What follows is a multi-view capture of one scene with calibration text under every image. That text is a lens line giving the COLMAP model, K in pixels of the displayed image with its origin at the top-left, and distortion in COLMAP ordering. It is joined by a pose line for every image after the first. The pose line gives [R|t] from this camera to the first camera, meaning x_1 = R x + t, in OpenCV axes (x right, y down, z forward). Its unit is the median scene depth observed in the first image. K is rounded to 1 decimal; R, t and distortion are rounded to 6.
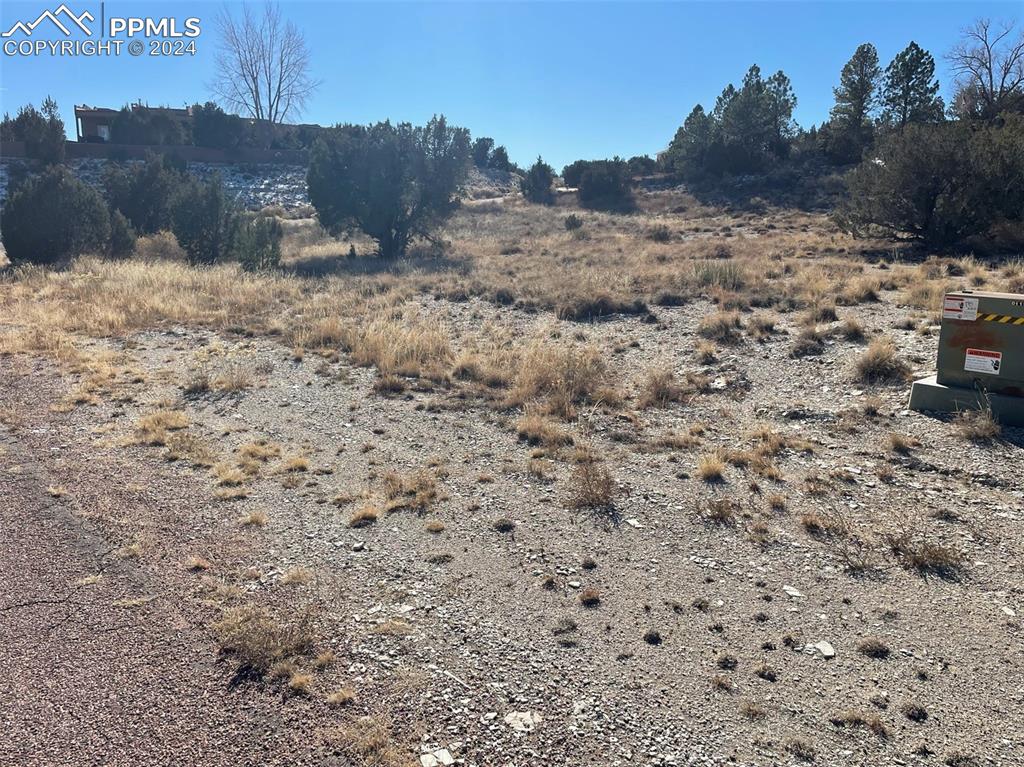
lens RADIAL K [[801.3, 0, 510.2], [0, 801.3, 390.2], [0, 0, 1]] dist [0.053521, -0.053582]
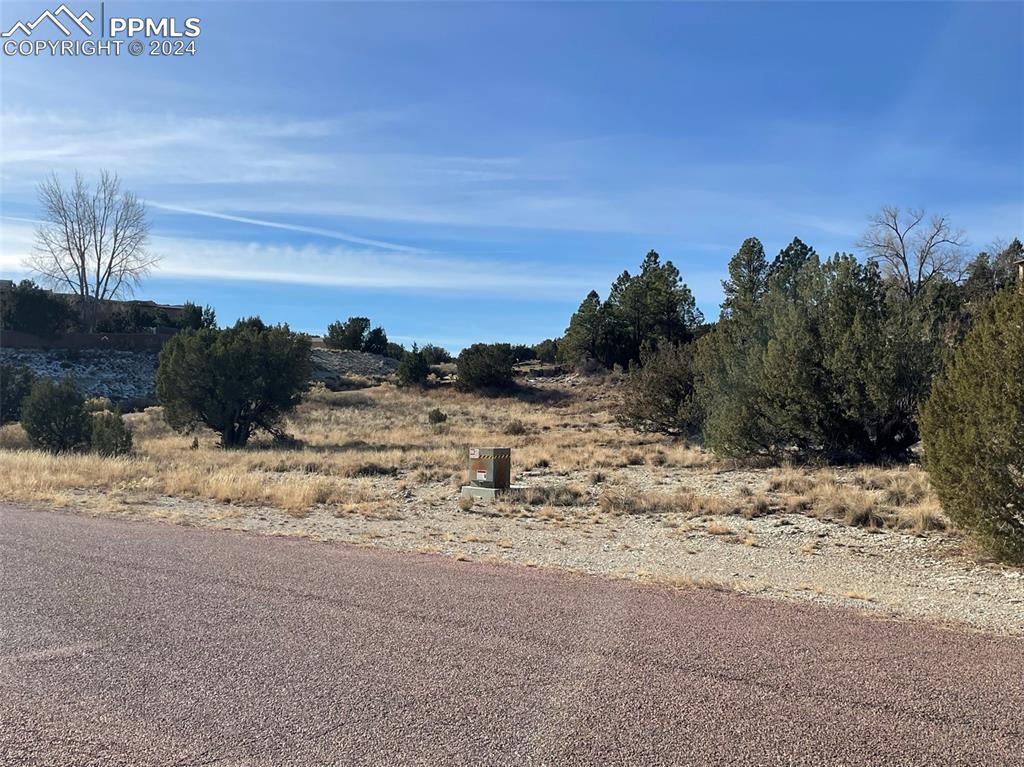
lens RADIAL K [[1076.1, 0, 515.5], [0, 1076.1, 383.3], [0, 0, 1]] dist [0.056323, 0.000000]
pose [[0.994460, 0.006940, 0.104887, 0.021881], [0.017896, 0.972074, -0.233992, 0.027290], [-0.103582, 0.234573, 0.966564, -0.131289]]
